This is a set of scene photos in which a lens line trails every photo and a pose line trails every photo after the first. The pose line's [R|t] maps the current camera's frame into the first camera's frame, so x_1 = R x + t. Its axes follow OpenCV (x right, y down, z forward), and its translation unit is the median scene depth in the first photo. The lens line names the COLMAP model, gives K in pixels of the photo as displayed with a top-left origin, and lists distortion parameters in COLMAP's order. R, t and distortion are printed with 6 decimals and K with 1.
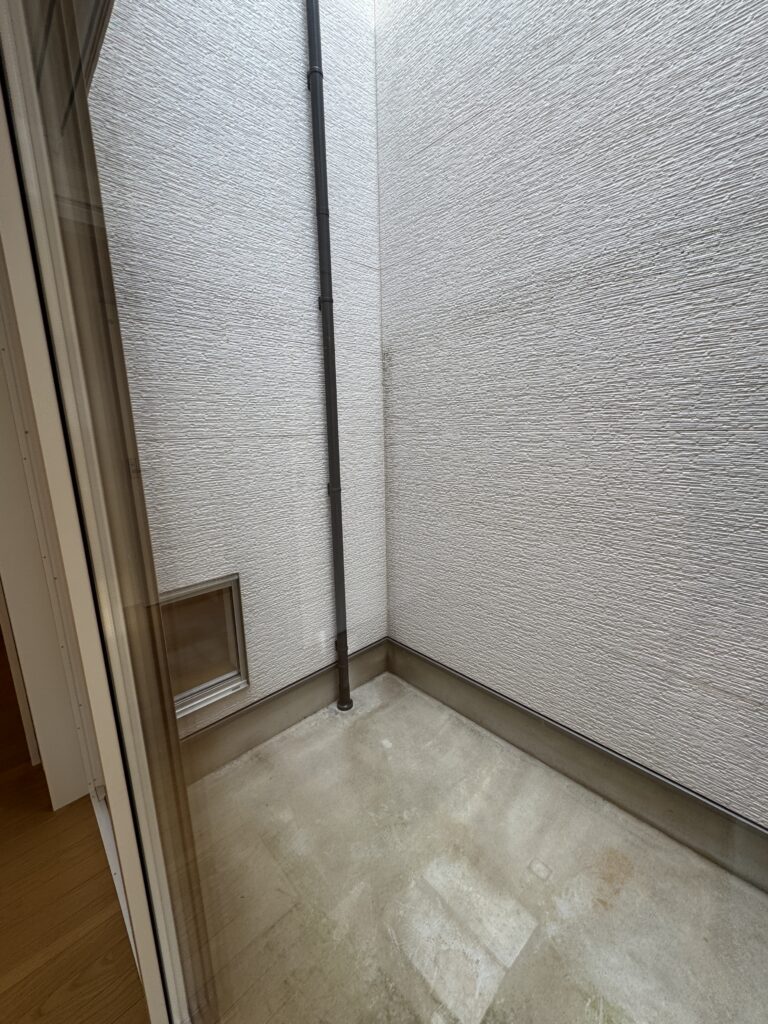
lens RADIAL K [[409.6, 0, 384.0], [0, 409.6, 512.0], [0, 0, 1]] dist [-0.001357, -0.000030]
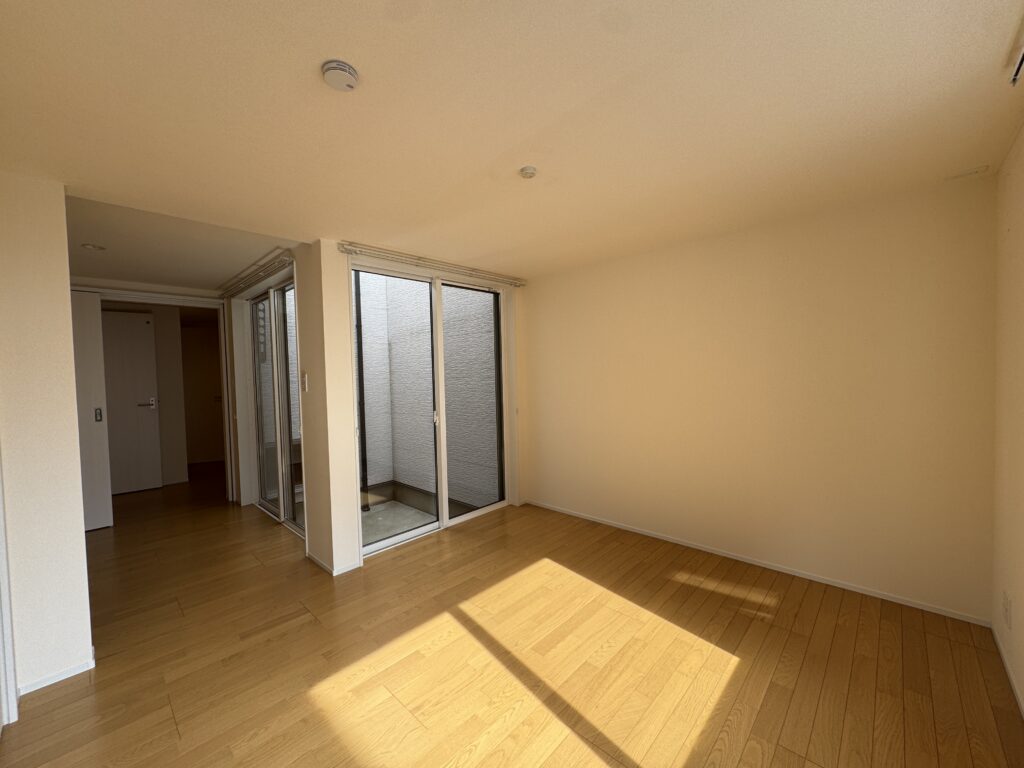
lens RADIAL K [[406.6, 0, 514.3], [0, 406.6, 397.8], [0, 0, 1]] dist [0.000148, 0.000011]
pose [[0.998338, 0.004980, 0.057417, 0.558715], [0.003766, 0.988493, -0.151219, 0.246665], [-0.057510, 0.151184, 0.986831, -1.200314]]
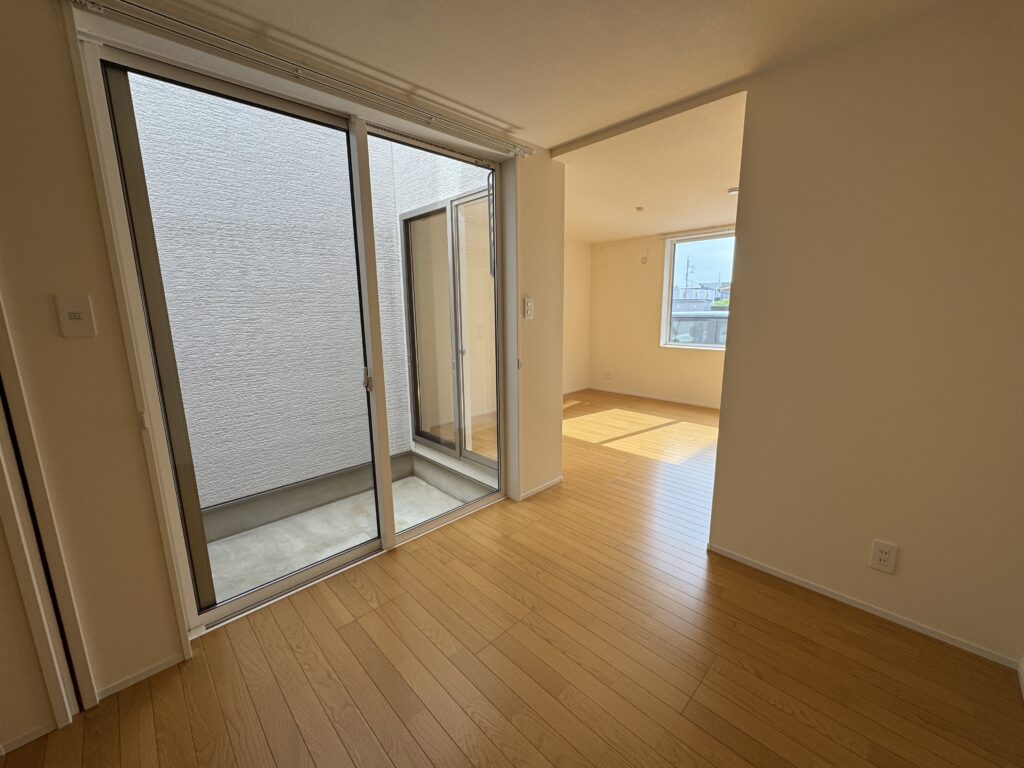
lens RADIAL K [[409.6, 0, 513.8], [0, 409.6, 387.3], [0, 0, 1]] dist [-0.001357, -0.000030]
pose [[-0.013543, -0.166960, 0.985871, -1.034215], [0.213313, 0.962781, 0.165980, 0.032116], [-0.976890, 0.212547, 0.022576, -0.003827]]
